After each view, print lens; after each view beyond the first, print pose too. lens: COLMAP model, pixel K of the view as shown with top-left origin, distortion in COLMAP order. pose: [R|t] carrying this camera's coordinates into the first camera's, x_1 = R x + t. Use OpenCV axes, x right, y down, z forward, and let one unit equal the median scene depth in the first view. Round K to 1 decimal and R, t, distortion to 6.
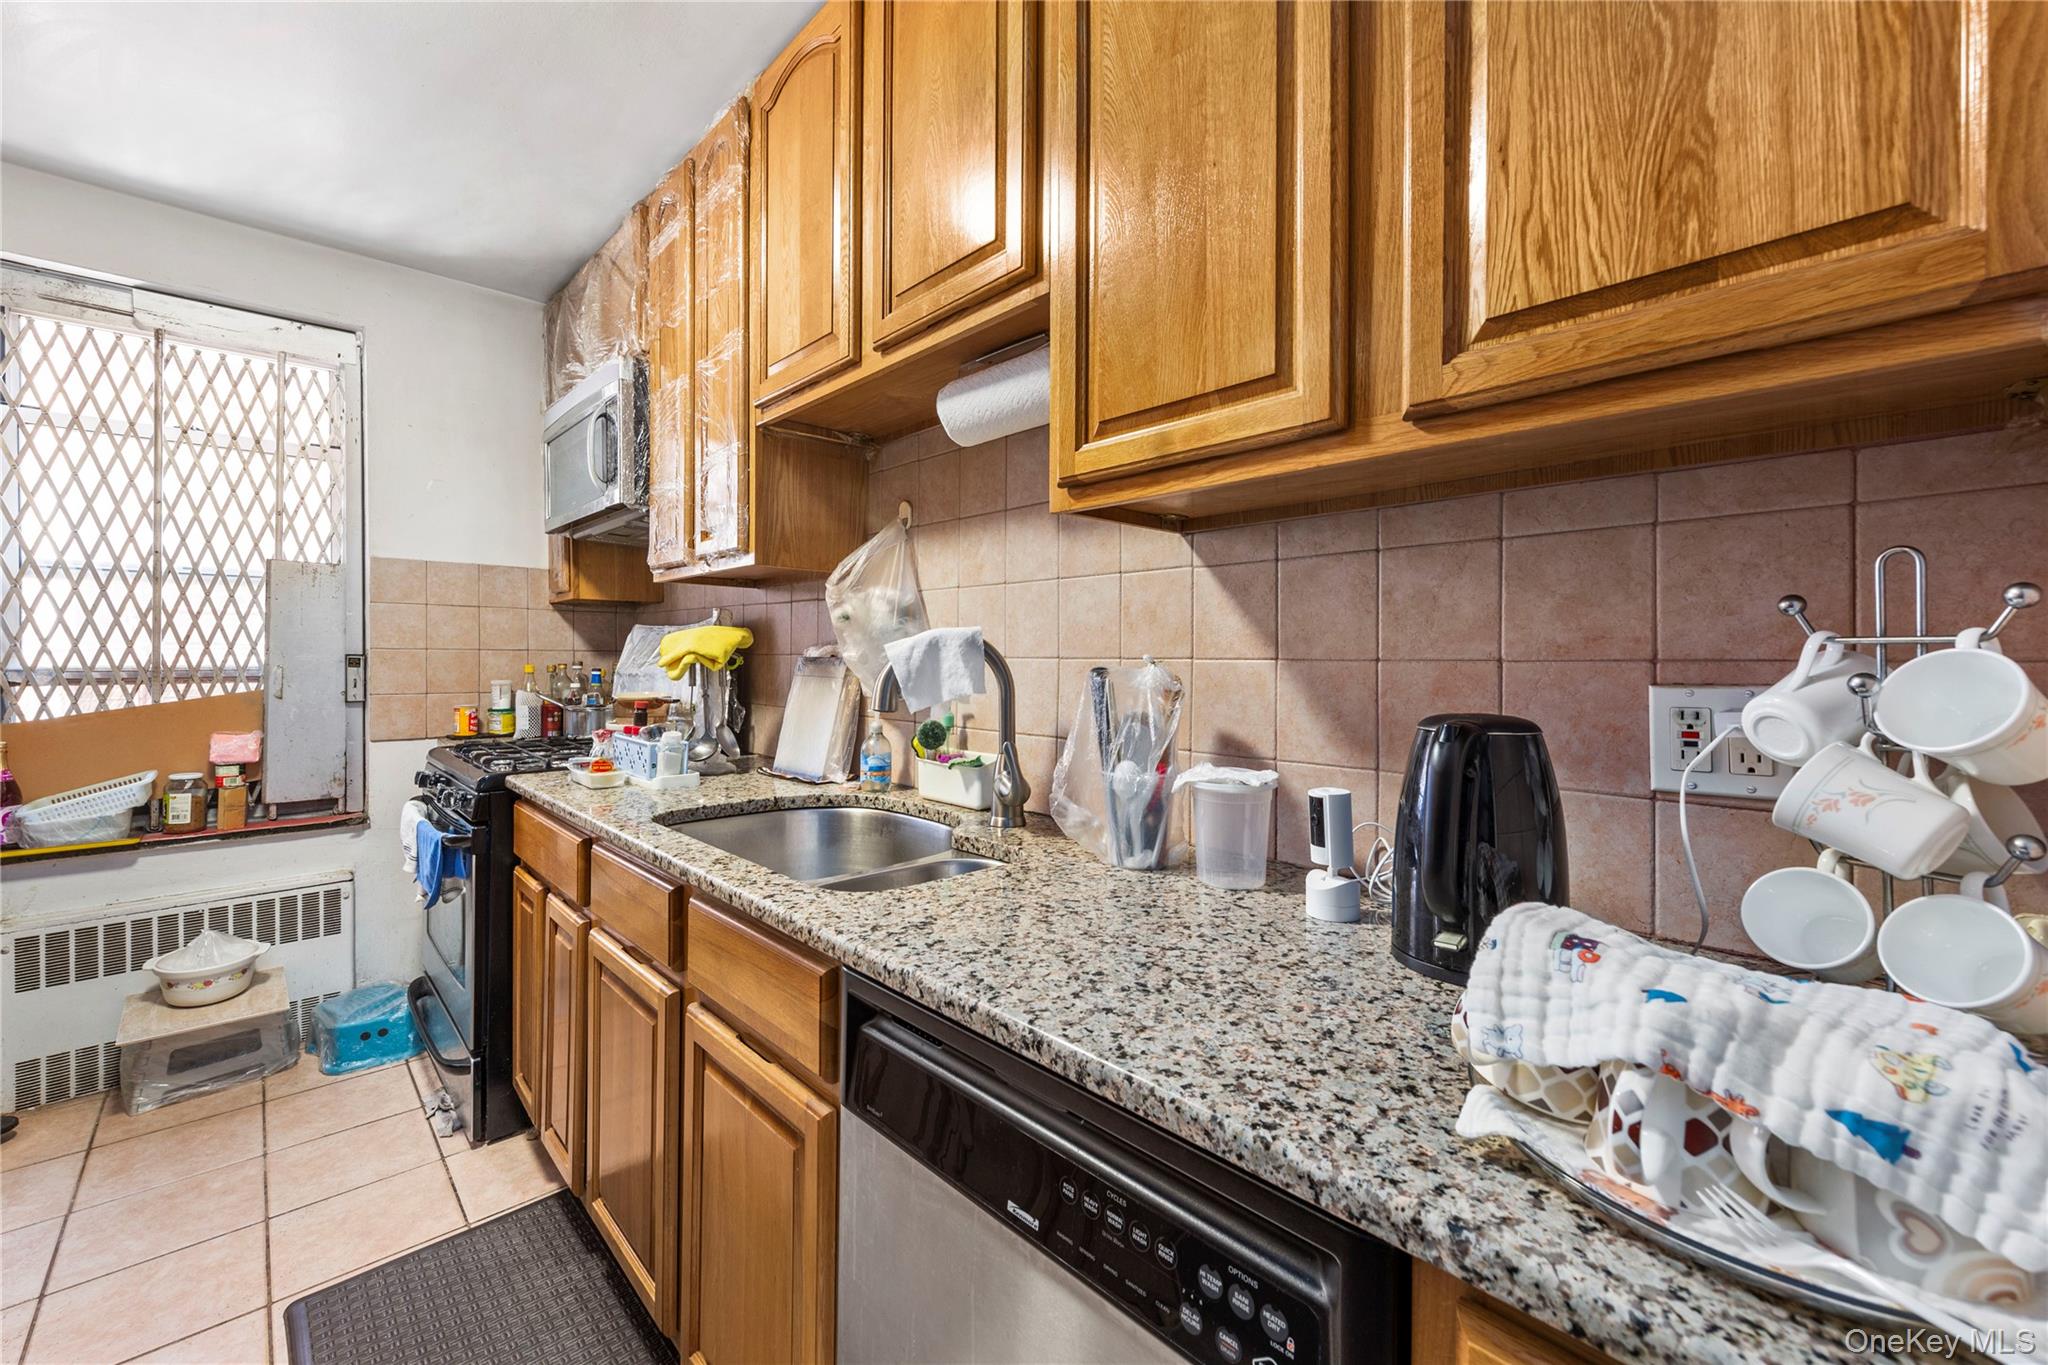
lens RADIAL K [[829.4, 0, 1024.1], [0, 829.4, 660.4], [0, 0, 1]] dist [0.001447, -0.000508]
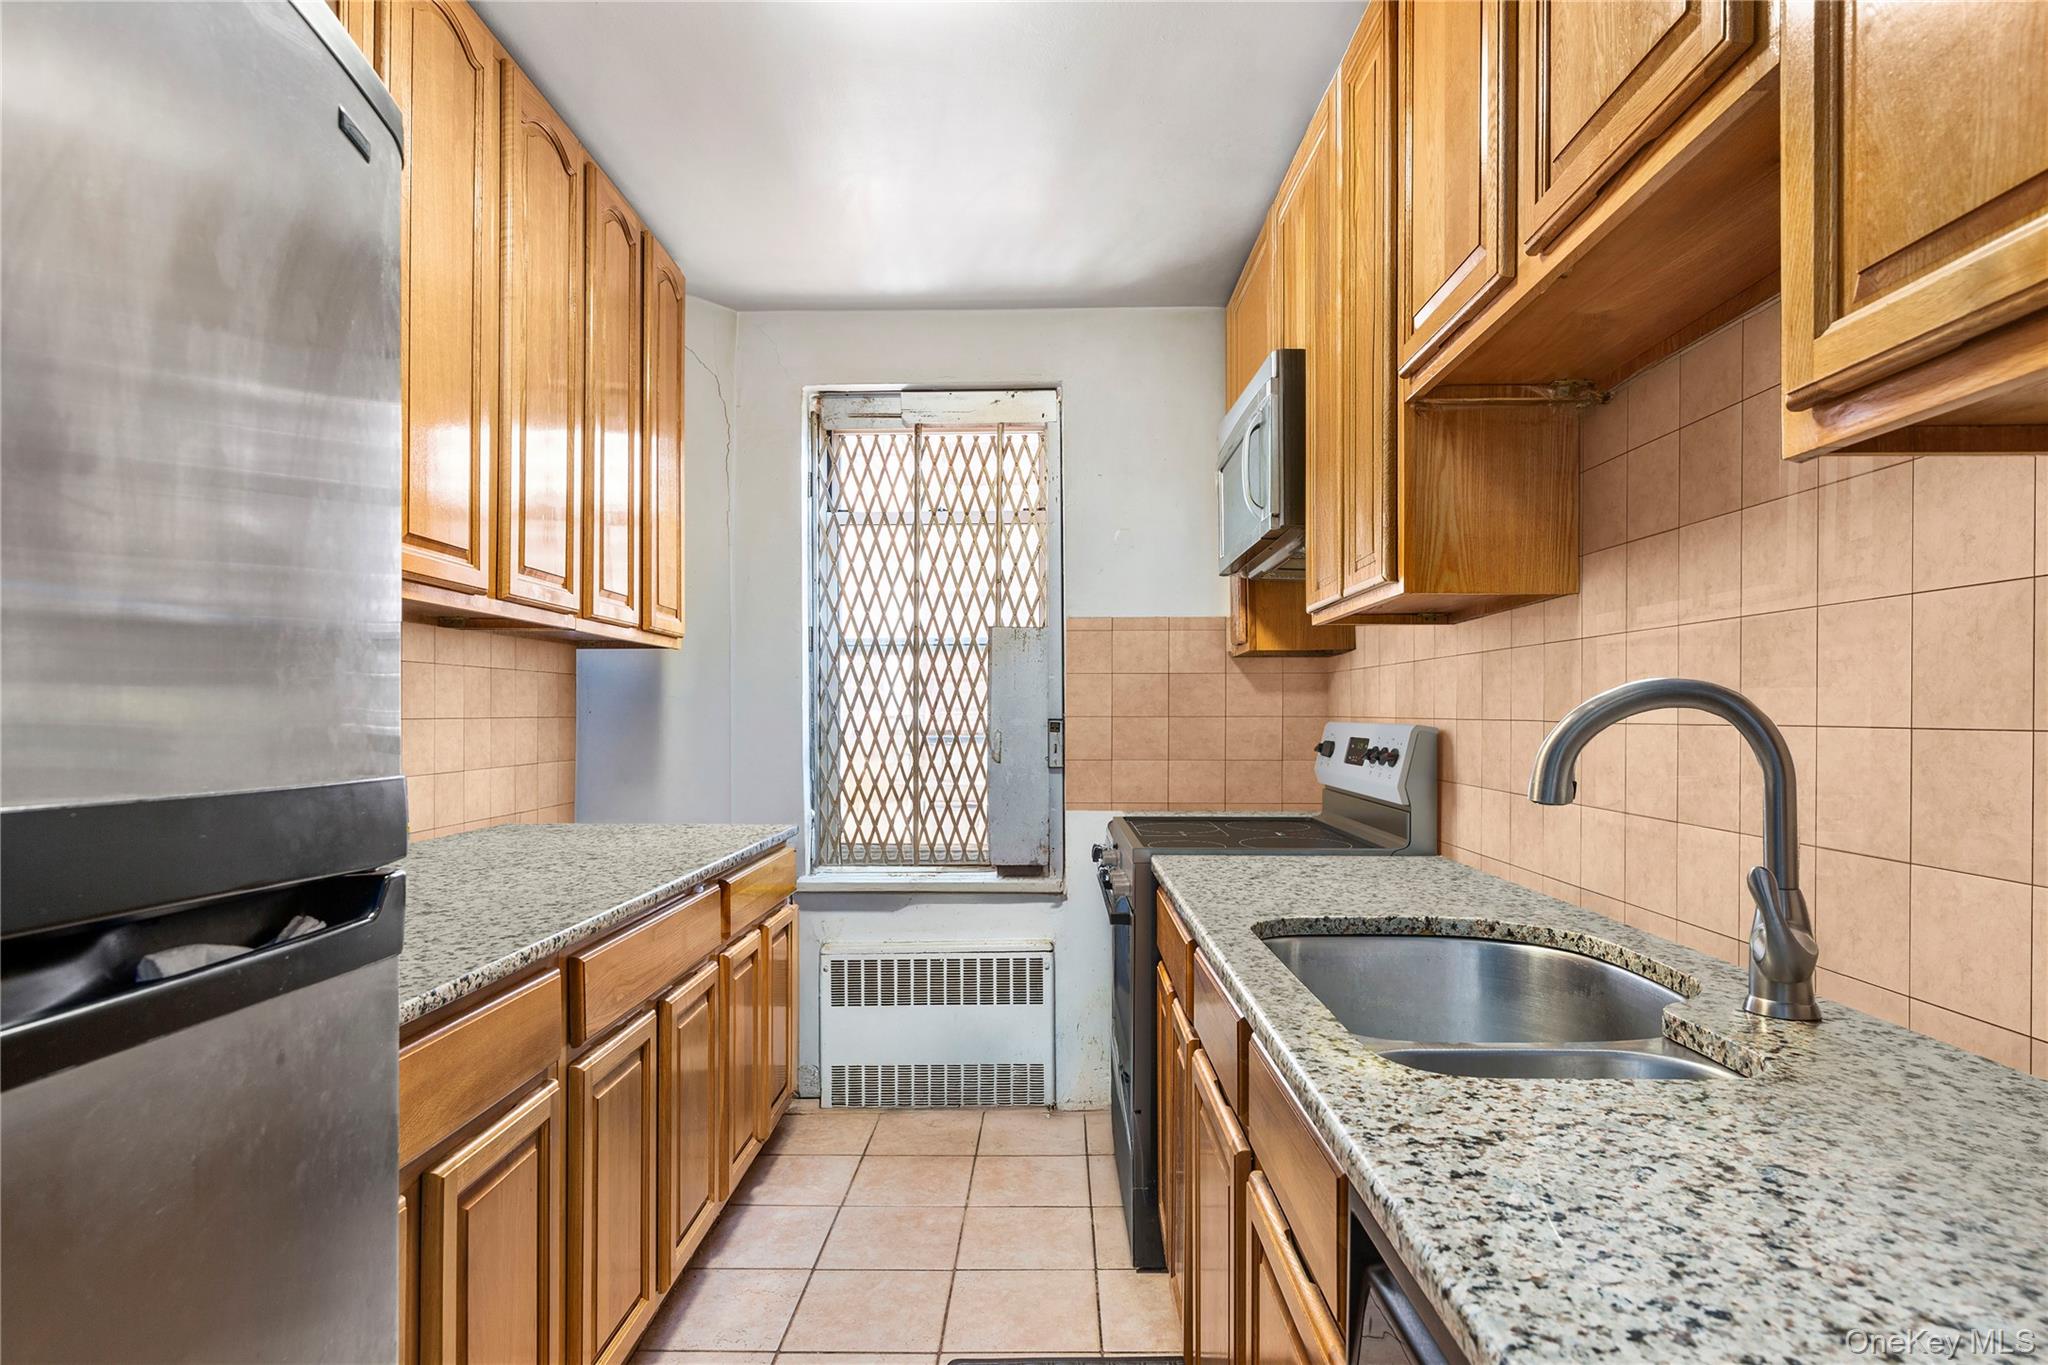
lens RADIAL K [[1107.7, 0, 1025.1], [0, 1107.7, 711.7], [0, 0, 1]] dist [0.000727, -0.001446]
pose [[0.716111, -0.010167, -0.697913, 0.118405], [0.002679, 0.999927, -0.011818, -0.001099], [0.697981, 0.006593, 0.716085, 0.077360]]
